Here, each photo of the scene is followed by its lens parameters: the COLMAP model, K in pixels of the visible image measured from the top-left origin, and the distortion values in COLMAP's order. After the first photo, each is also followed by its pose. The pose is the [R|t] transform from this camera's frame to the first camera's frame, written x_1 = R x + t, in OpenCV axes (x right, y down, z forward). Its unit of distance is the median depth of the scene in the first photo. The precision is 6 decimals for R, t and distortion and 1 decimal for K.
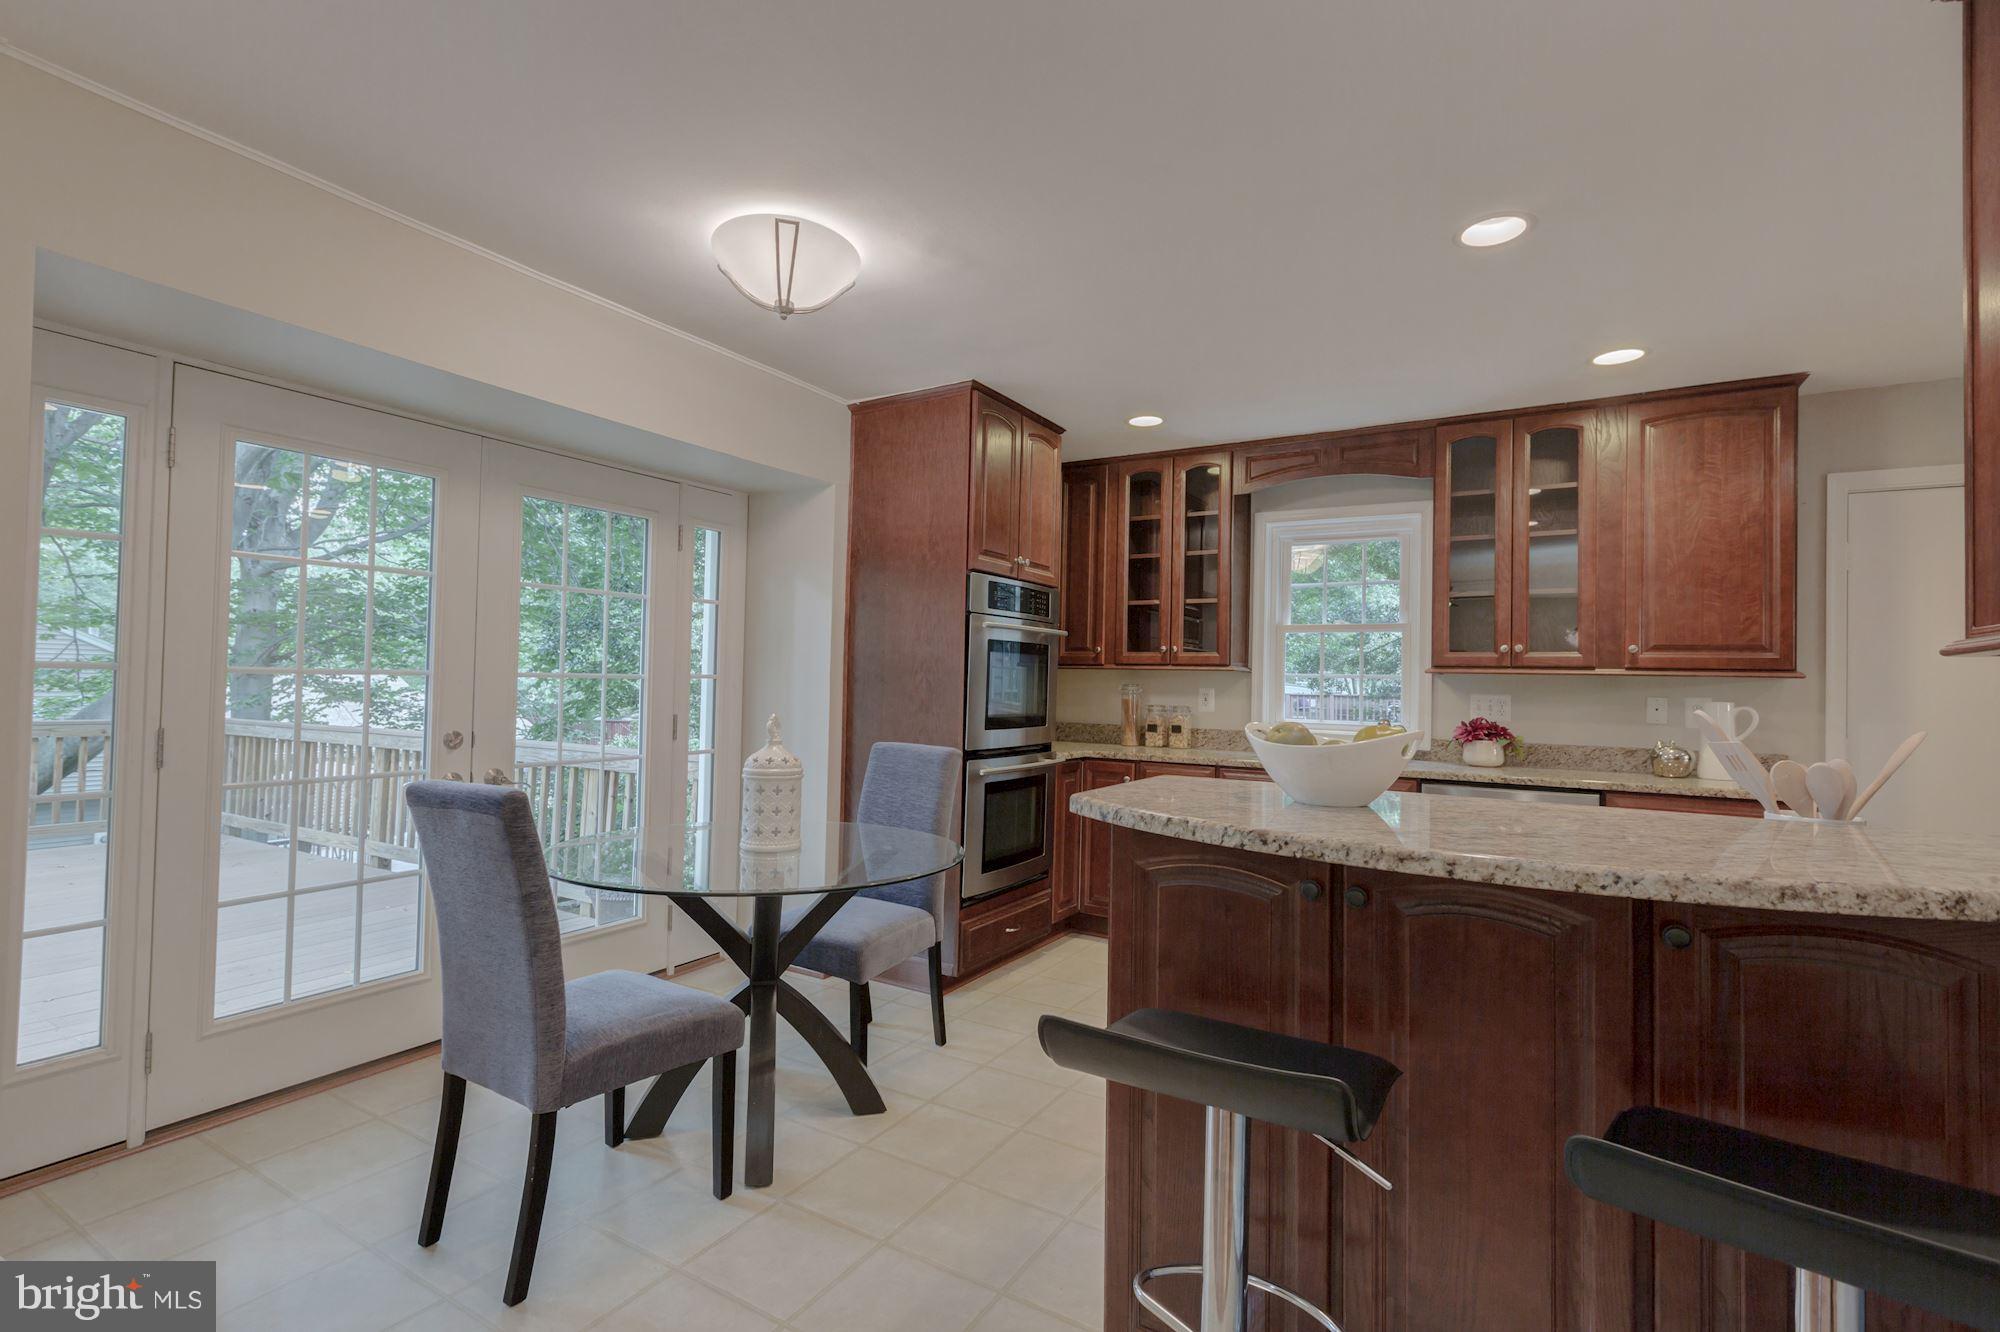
lens RADIAL K [[894.0, 0, 1000.0], [0, 894.0, 666.0], [0, 0, 1]] dist [-0.001696, -0.000505]
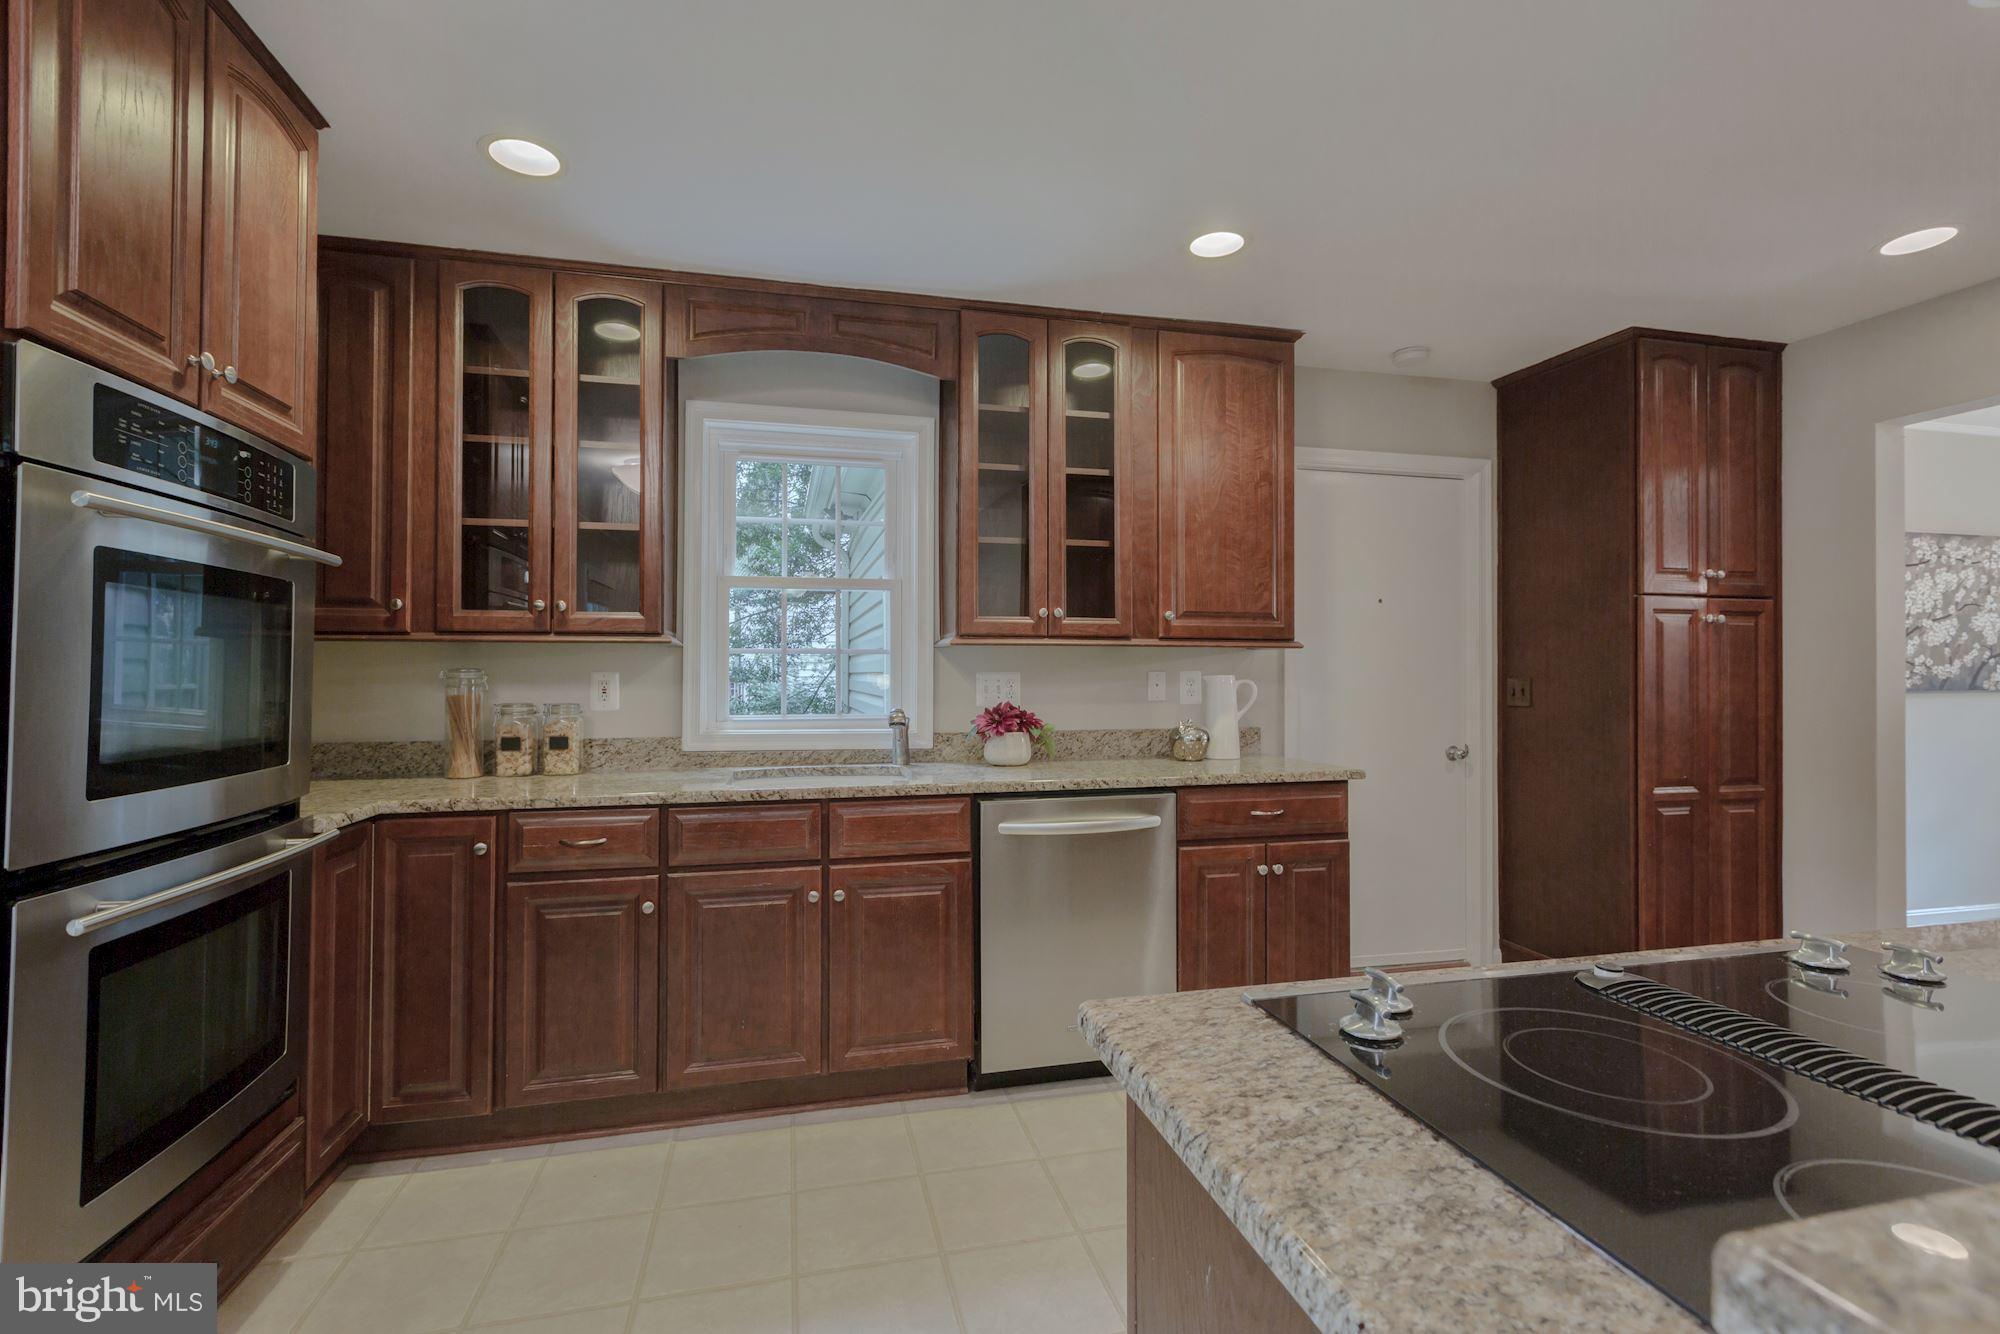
lens RADIAL K [[873.3, 0, 995.4], [0, 873.3, 662.4], [0, 0, 1]] dist [0.001582, -0.011815]
pose [[0.717295, -0.012002, 0.696666, 0.004240], [0.002823, 0.999893, 0.014319, 0.011981], [-0.696764, -0.008304, 0.717253, 0.457820]]
